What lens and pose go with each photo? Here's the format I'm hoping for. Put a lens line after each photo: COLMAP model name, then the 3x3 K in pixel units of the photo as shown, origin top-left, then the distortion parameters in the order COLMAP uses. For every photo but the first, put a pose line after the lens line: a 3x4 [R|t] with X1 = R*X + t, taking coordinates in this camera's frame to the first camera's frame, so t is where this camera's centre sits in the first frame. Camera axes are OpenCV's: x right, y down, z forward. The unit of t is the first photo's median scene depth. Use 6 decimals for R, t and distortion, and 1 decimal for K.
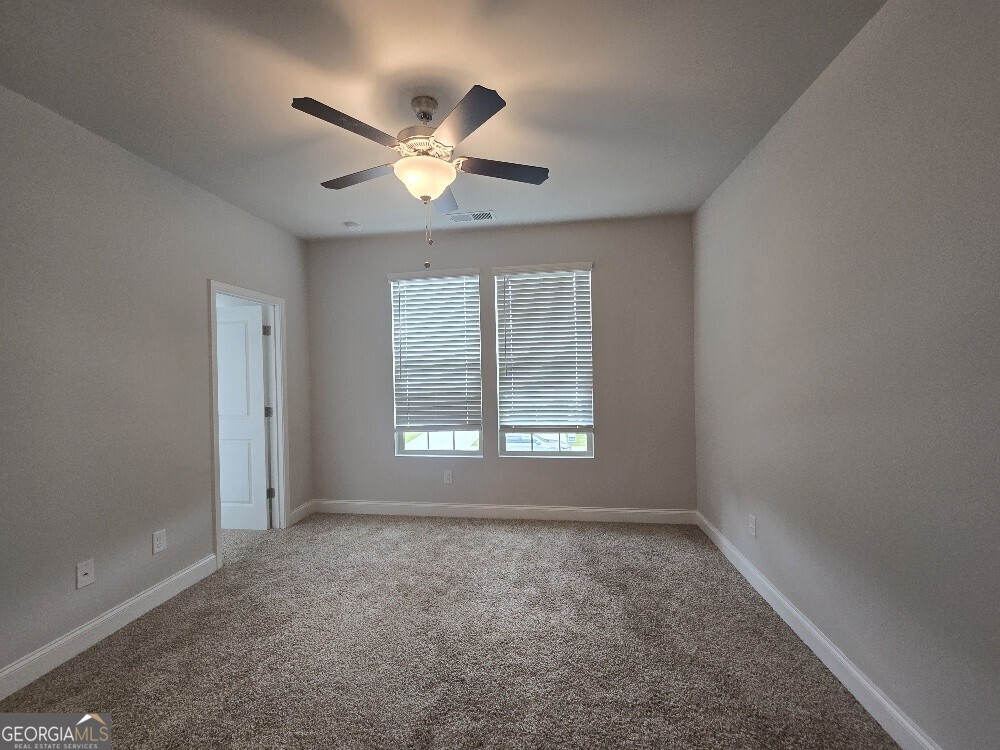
lens RADIAL K [[413.0, 0, 495.1], [0, 413.0, 374.2], [0, 0, 1]] dist [0.007969, -0.000007]
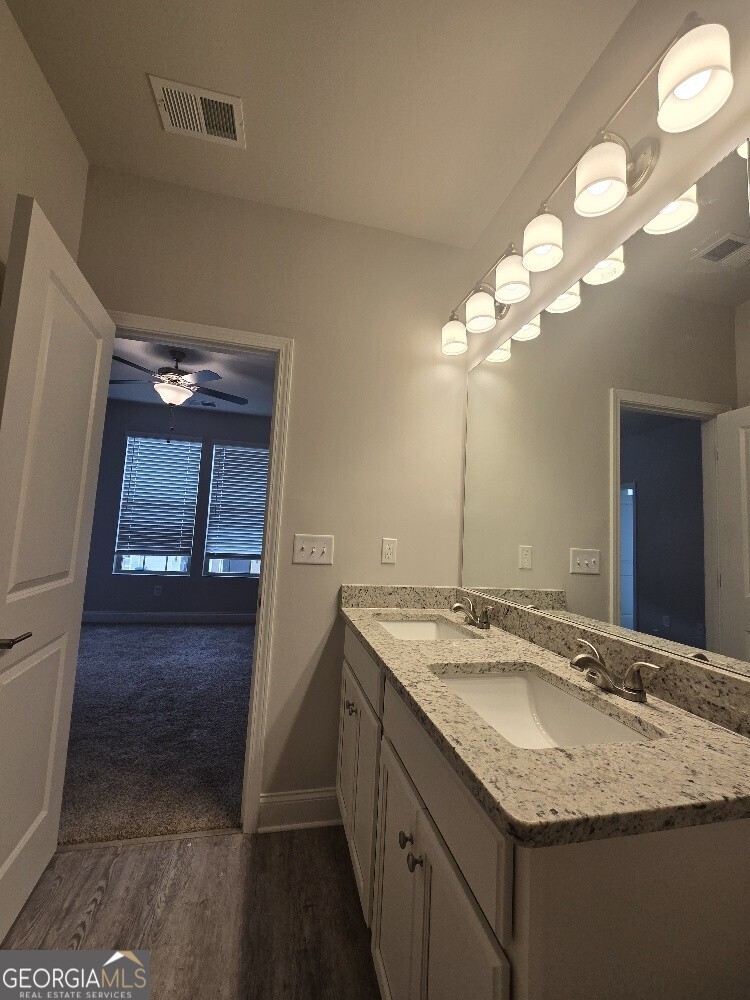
lens RADIAL K [[412.4, 0, 375.0], [0, 412.4, 500.0], [0, 0, 1]] dist [-0.000374, 0.000046]
pose [[0.926658, 0.105388, 0.360829, 0.025723], [-0.072791, 0.992034, -0.102810, 0.063000], [-0.368790, 0.069004, 0.926948, -0.606616]]
